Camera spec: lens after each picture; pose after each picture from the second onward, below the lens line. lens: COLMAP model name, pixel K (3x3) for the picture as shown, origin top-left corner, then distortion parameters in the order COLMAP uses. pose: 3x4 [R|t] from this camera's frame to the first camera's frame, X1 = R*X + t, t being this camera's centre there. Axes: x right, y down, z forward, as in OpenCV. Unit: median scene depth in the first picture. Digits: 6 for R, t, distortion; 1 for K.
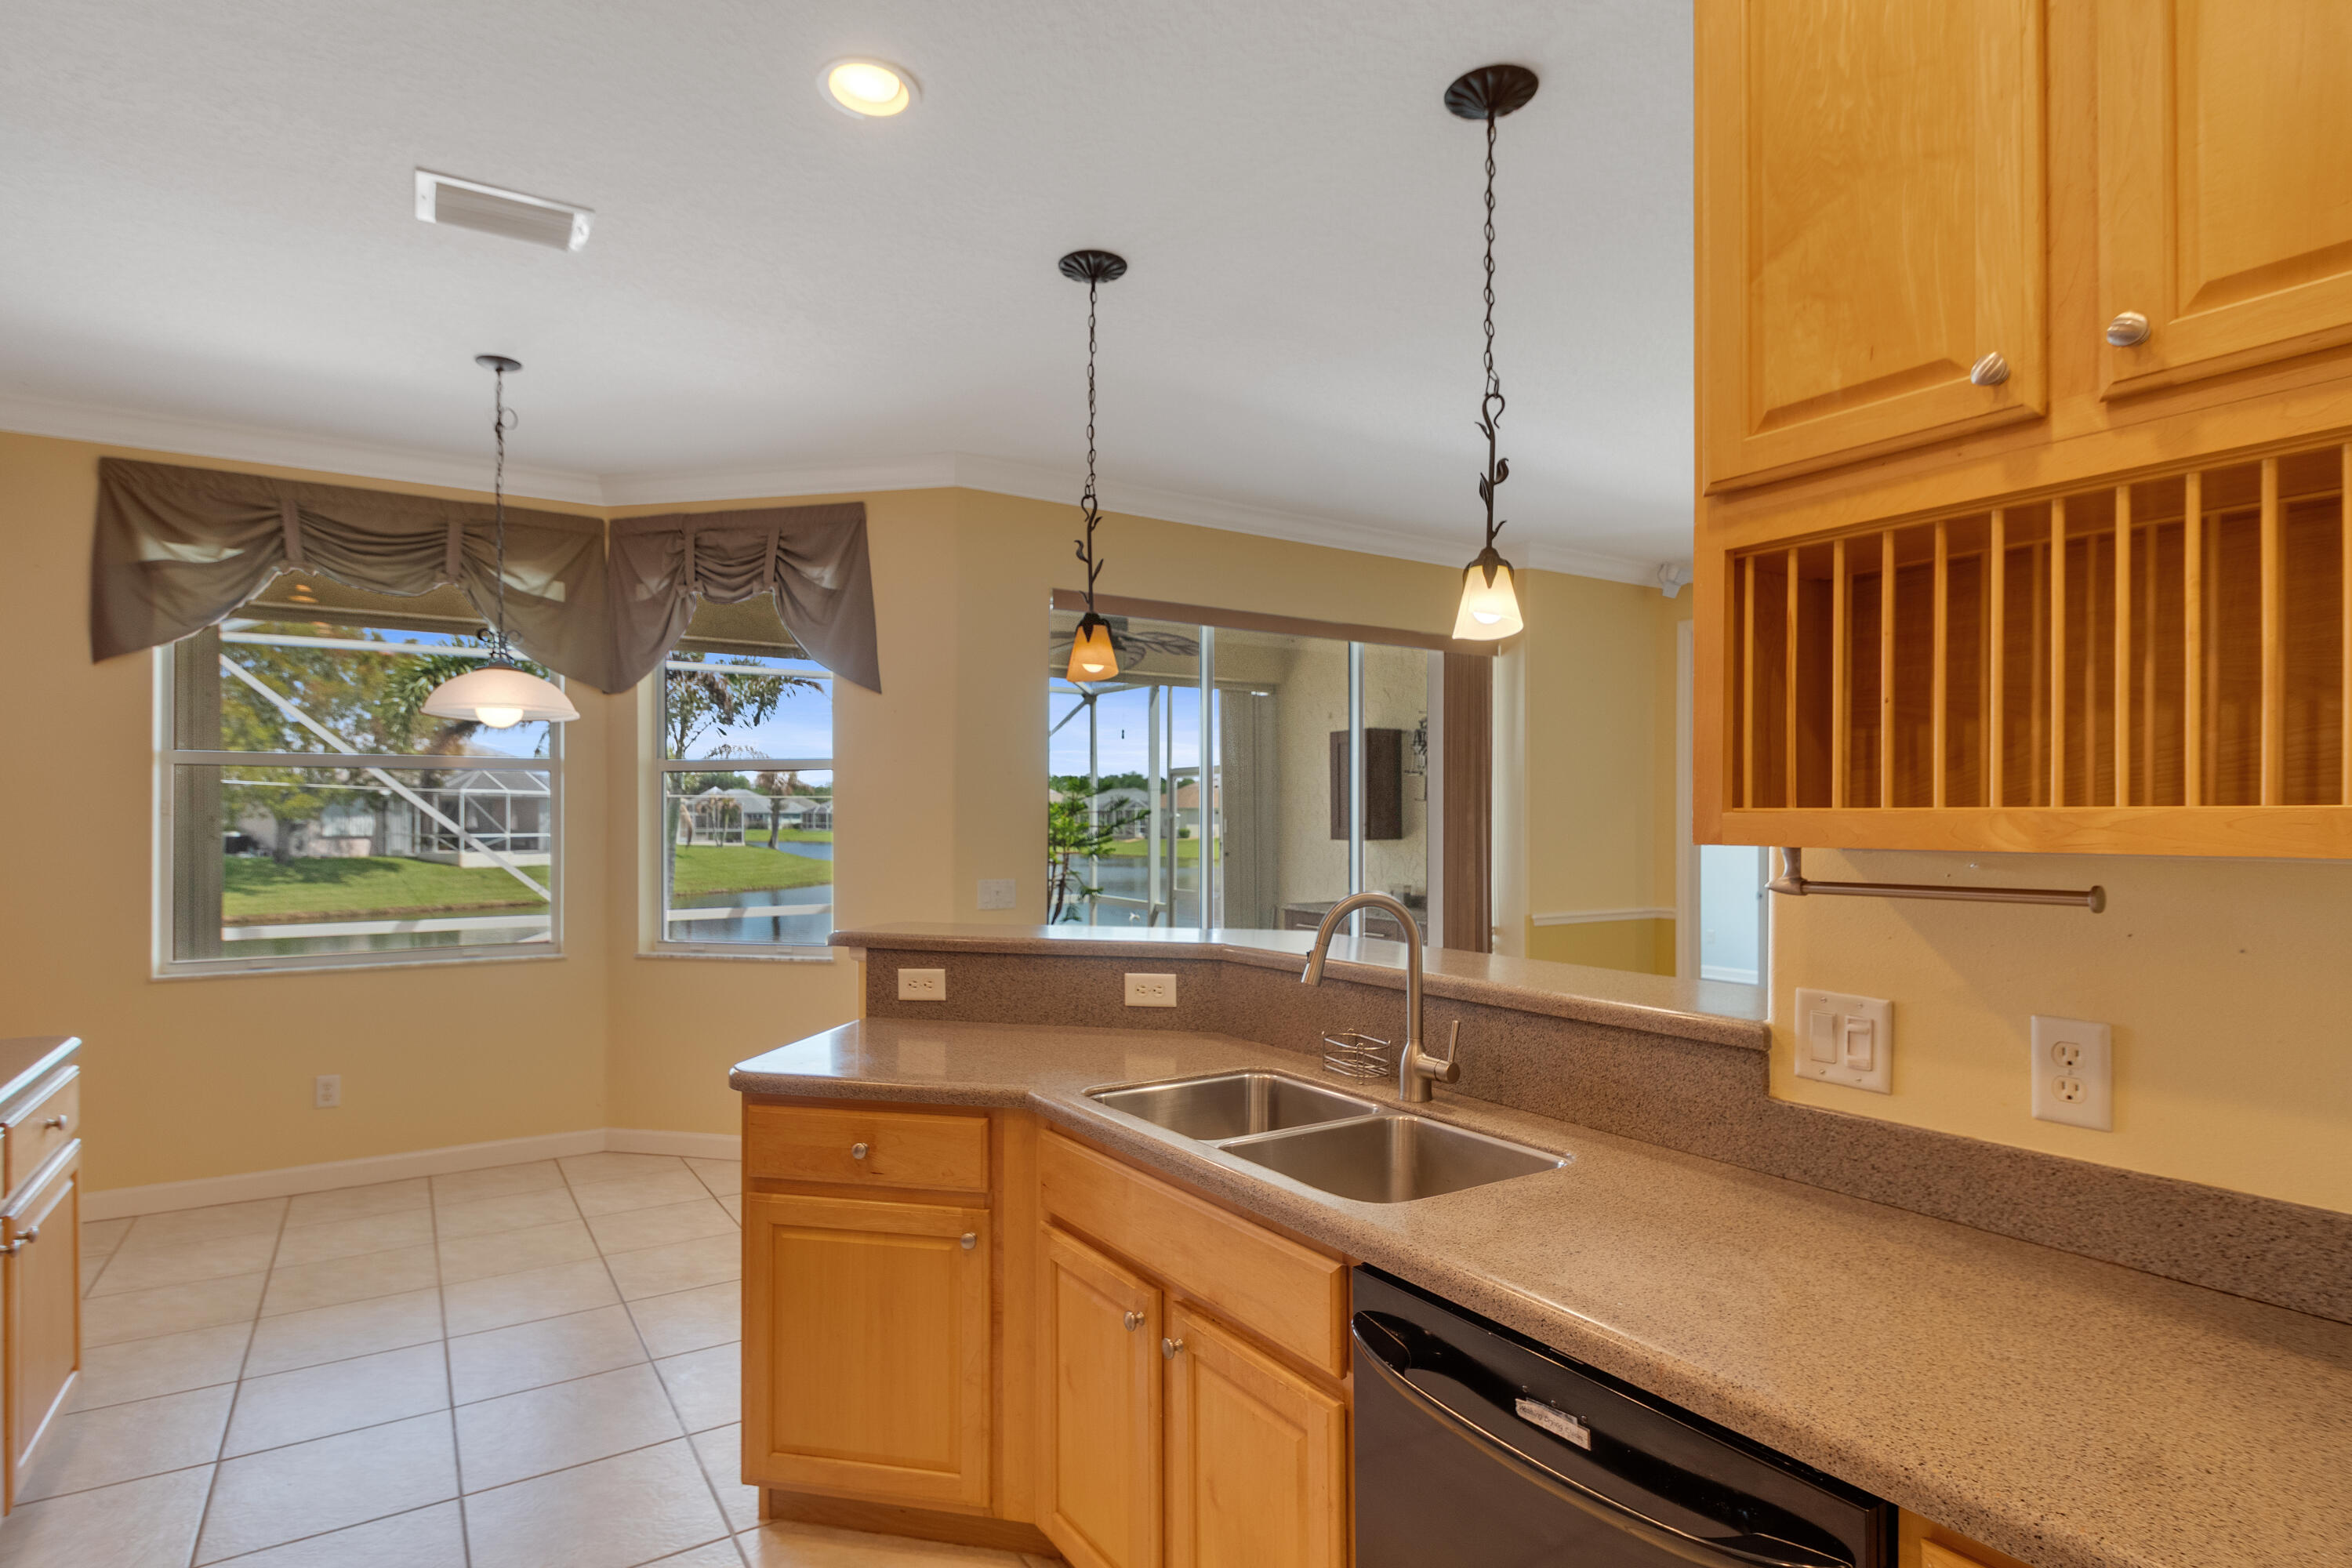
lens RADIAL K [[1206.5, 0, 1169.7], [0, 1206.5, 776.6], [0, 0, 1]] dist [0.012836, -0.000568]
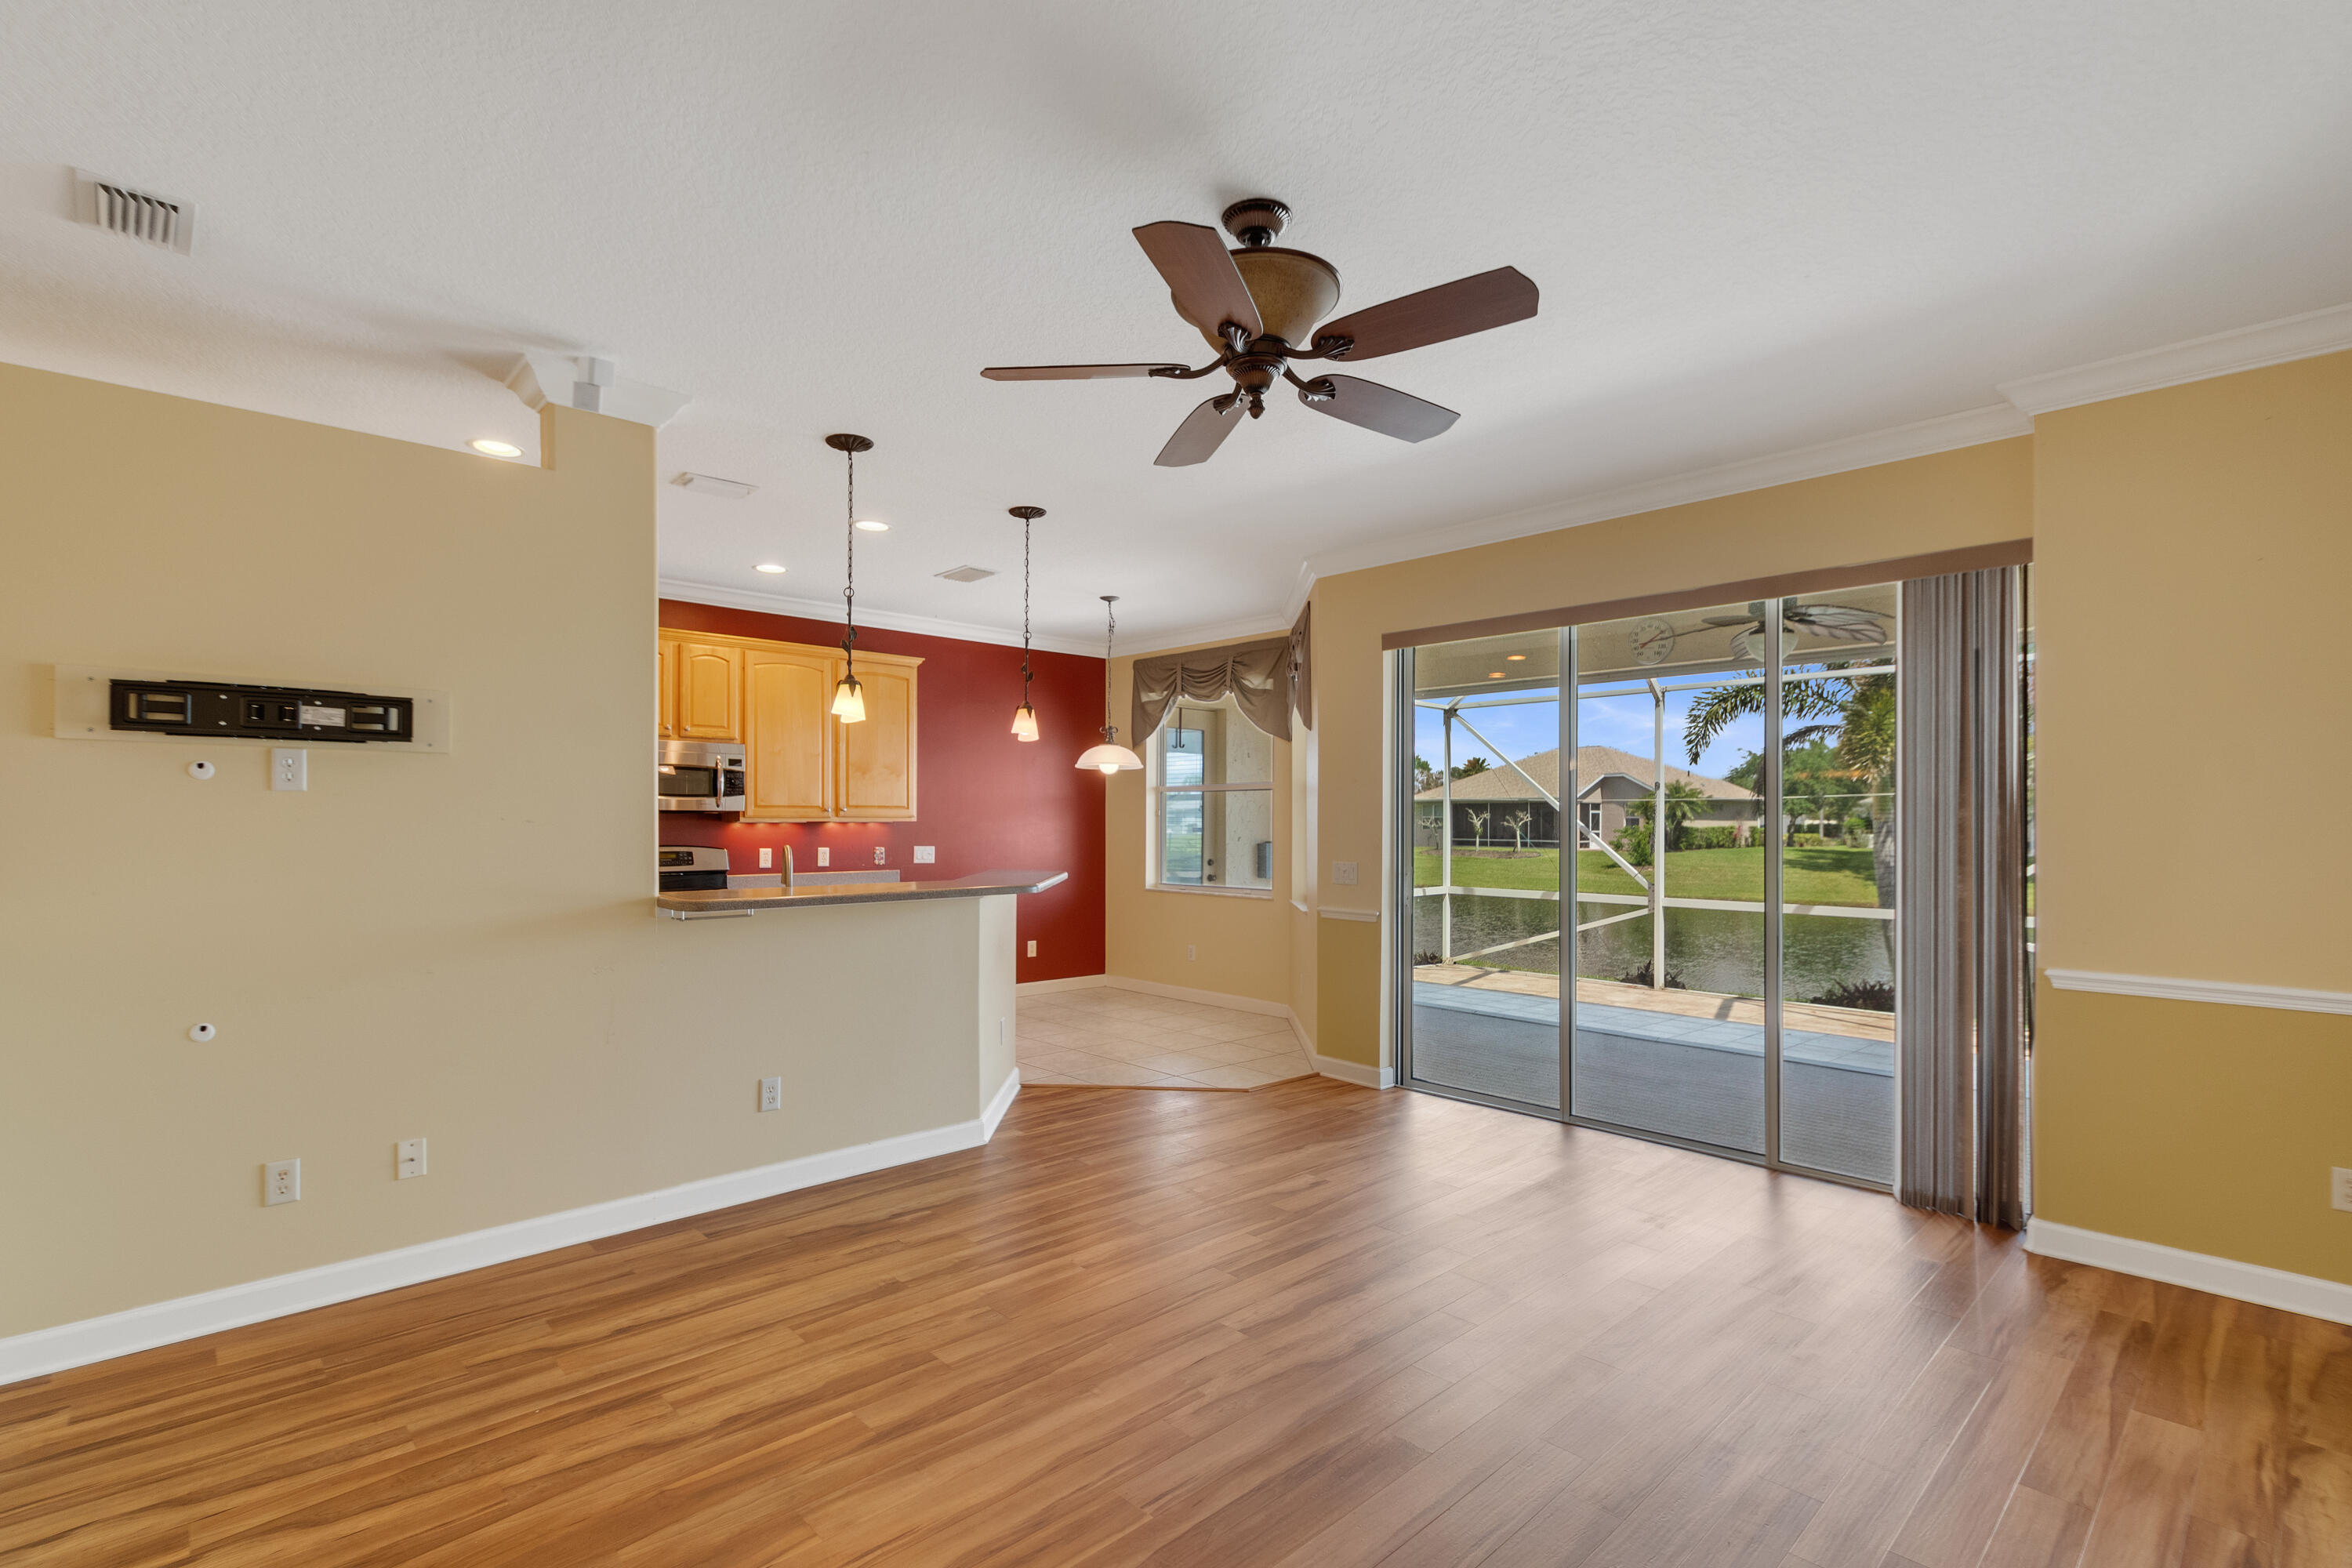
lens RADIAL K [[1072.7, 0, 1120.3], [0, 1072.7, 813.9], [0, 0, 1]] dist [0.001306, -0.000489]
pose [[0.156001, -0.005492, -0.987742, 1.686805], [0.033890, 0.999426, -0.000204, 0.041129], [0.987175, -0.033443, 0.156098, 0.961636]]
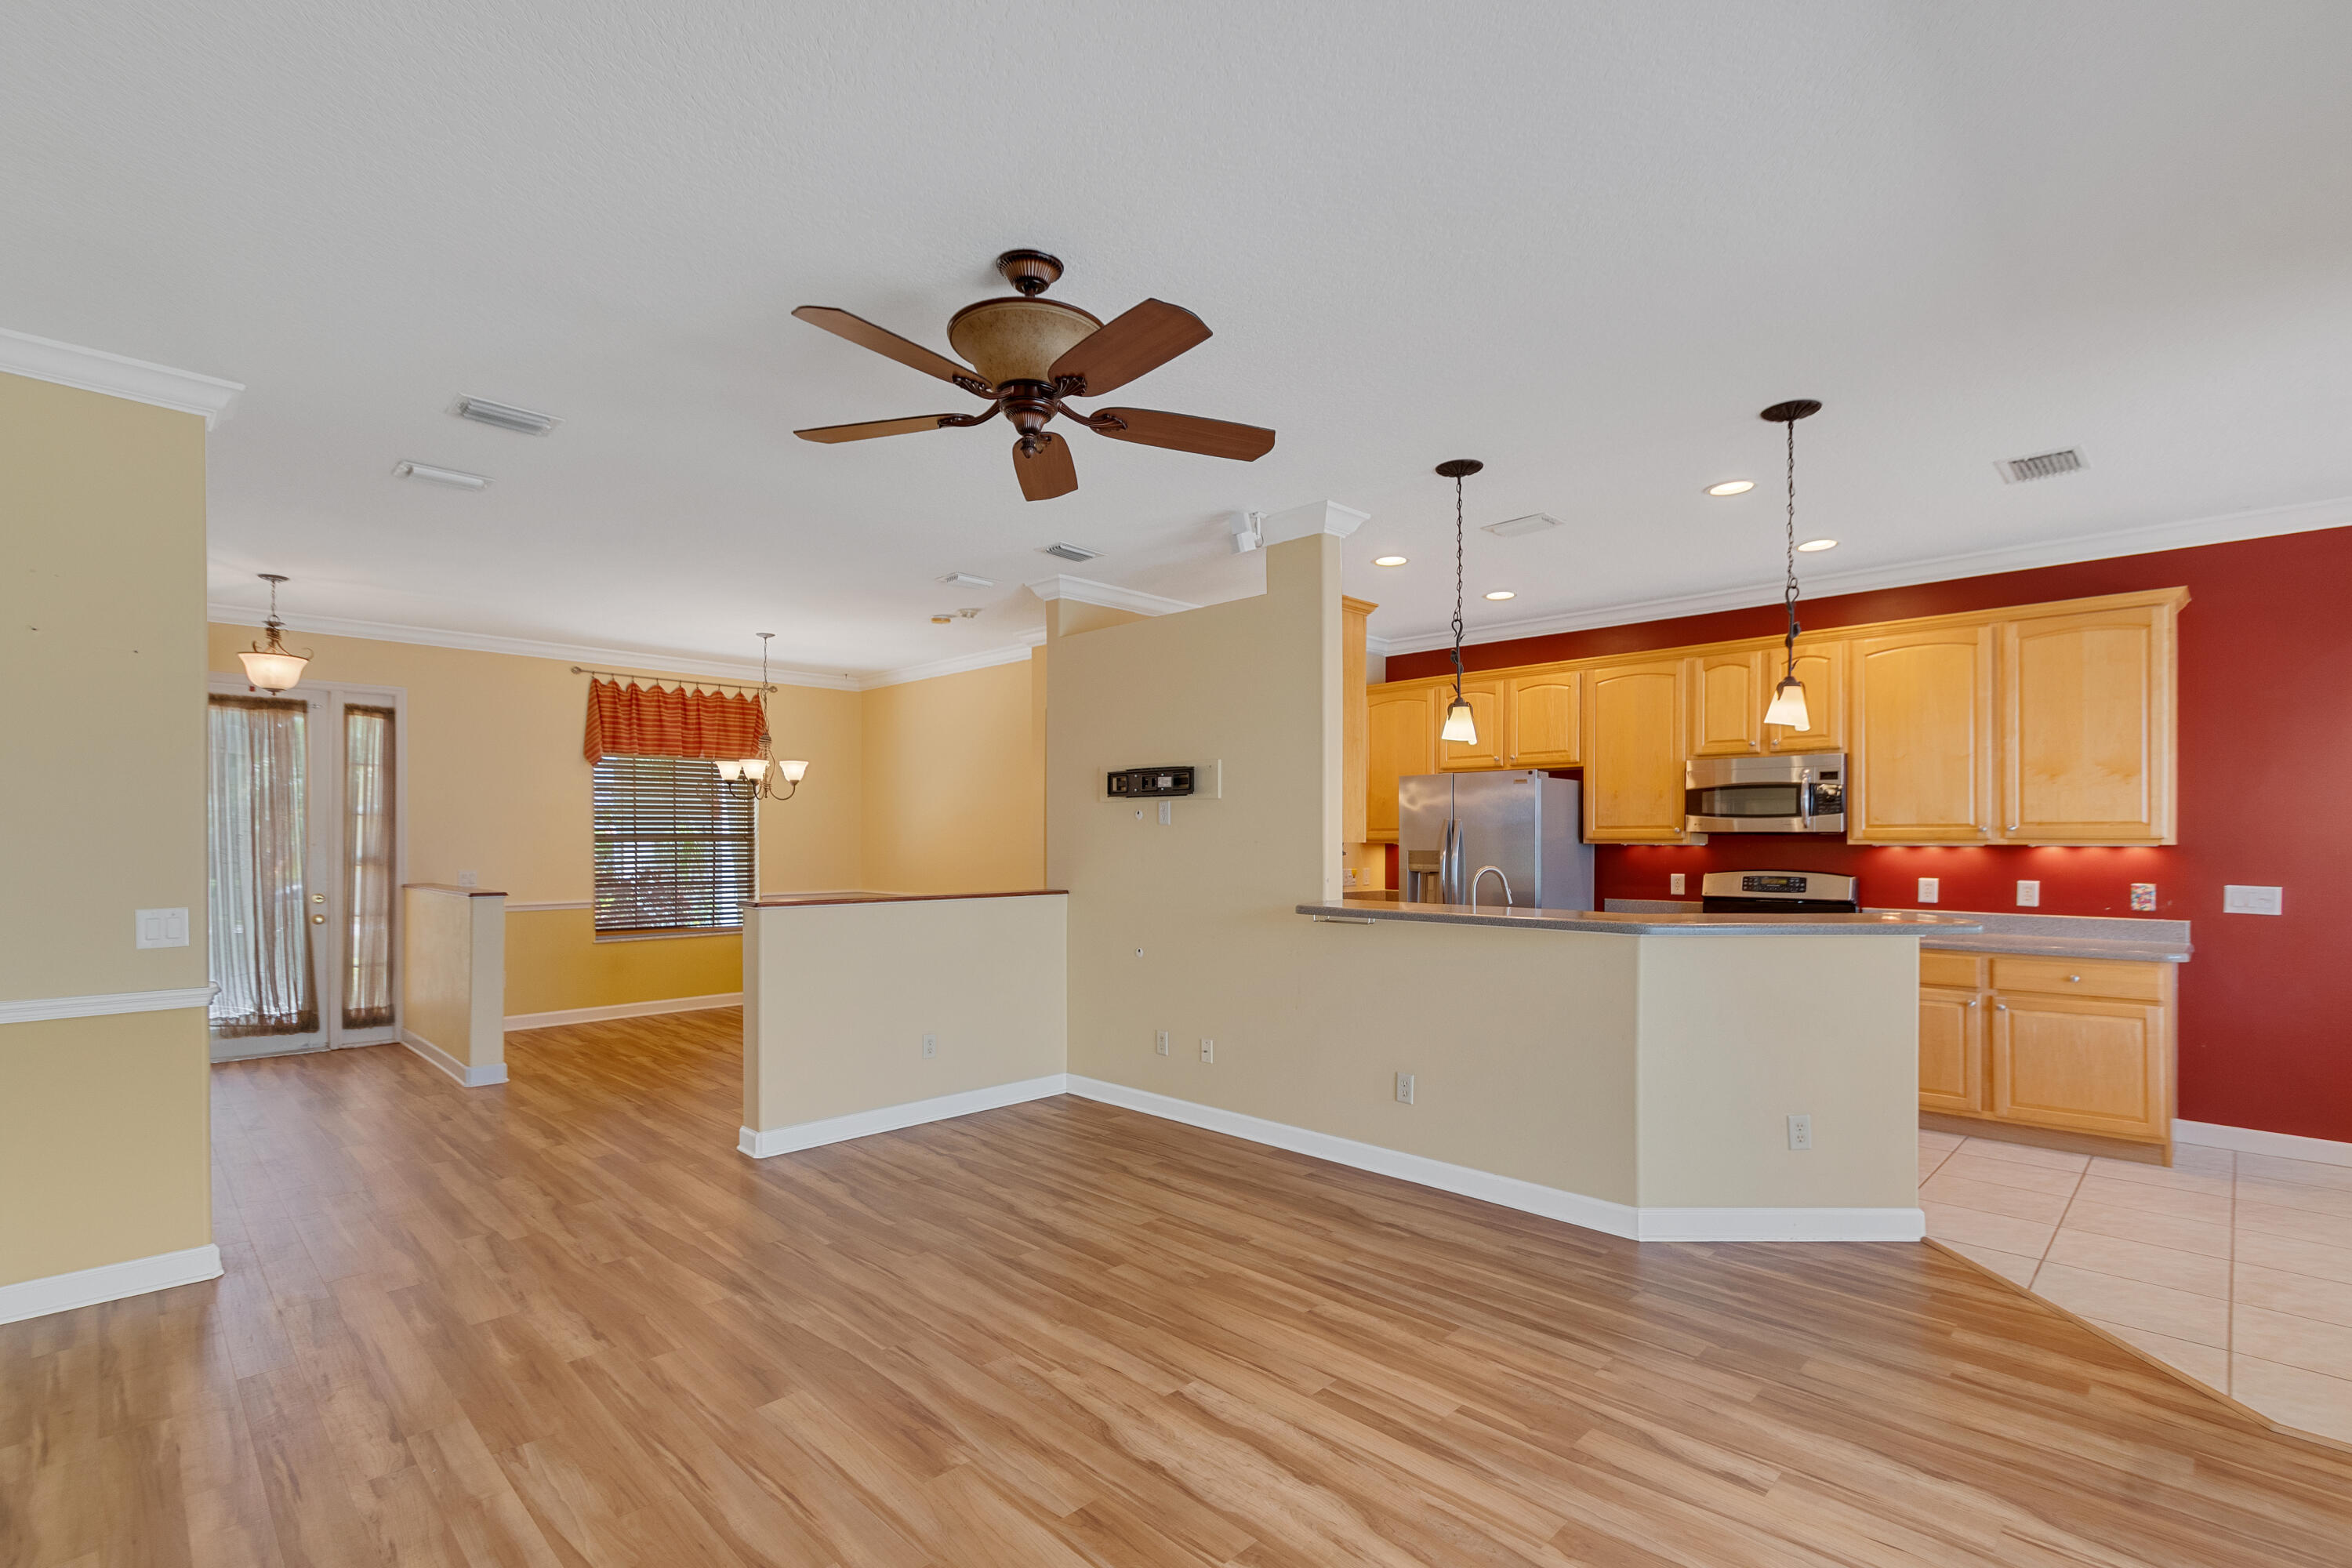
lens RADIAL K [[1068.0, 0, 1181.3], [0, 1068.0, 844.1], [0, 0, 1]] dist [0.002627, 0.000175]
pose [[-0.976049, -0.001311, -0.217546, 0.896495], [0.005622, 0.999496, -0.031248, 0.082951], [0.217478, -0.031723, -0.975550, 2.152568]]
